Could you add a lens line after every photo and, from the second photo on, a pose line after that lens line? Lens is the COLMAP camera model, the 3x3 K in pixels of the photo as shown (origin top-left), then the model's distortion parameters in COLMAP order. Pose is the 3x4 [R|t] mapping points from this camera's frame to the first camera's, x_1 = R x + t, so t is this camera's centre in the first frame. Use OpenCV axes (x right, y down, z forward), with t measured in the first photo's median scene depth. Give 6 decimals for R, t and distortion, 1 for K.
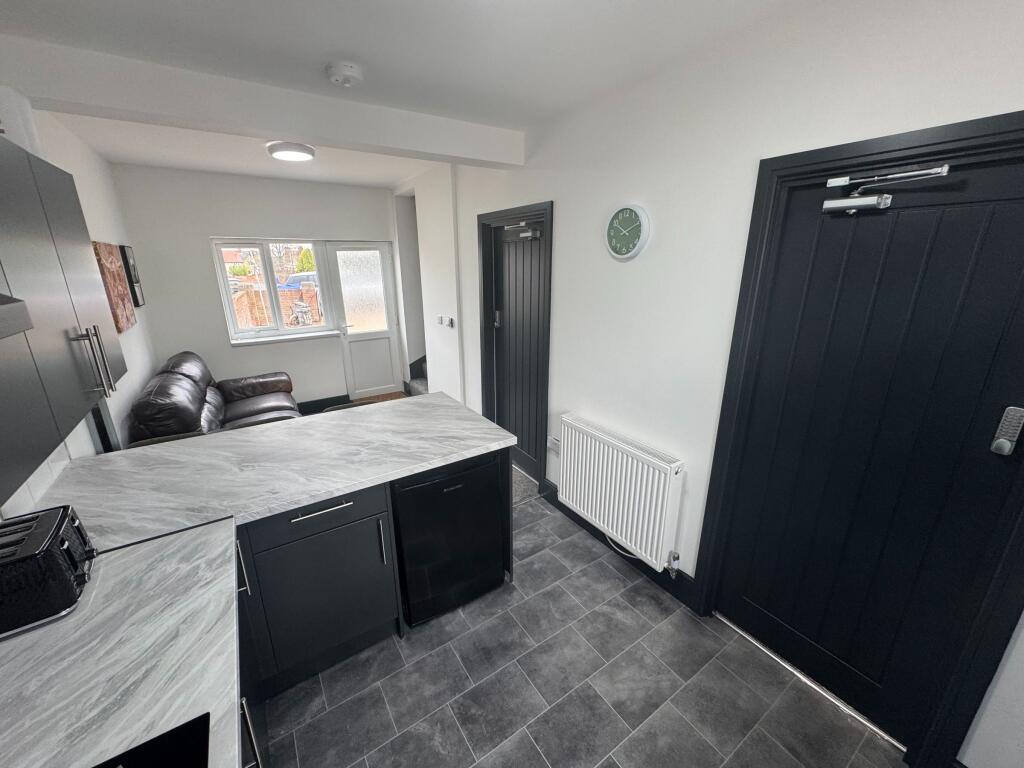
lens RADIAL K [[408.1, 0, 510.8], [0, 408.1, 383.3], [0, 0, 1]] dist [-0.005013, 0.001231]
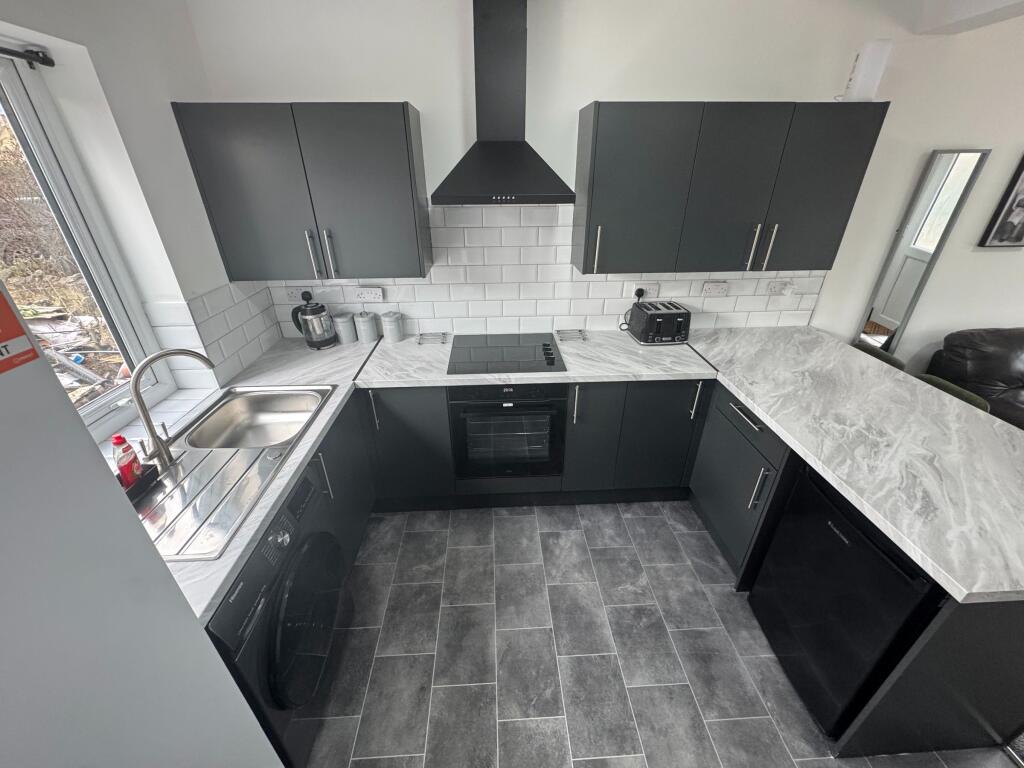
lens RADIAL K [[408.1, 0, 510.8], [0, 408.1, 383.3], [0, 0, 1]] dist [-0.005013, 0.001231]
pose [[-0.510036, 0.405957, -0.758329, 0.562142], [-0.242232, 0.778150, 0.579488, -0.208709], [0.825341, 0.479251, -0.298548, 0.604063]]
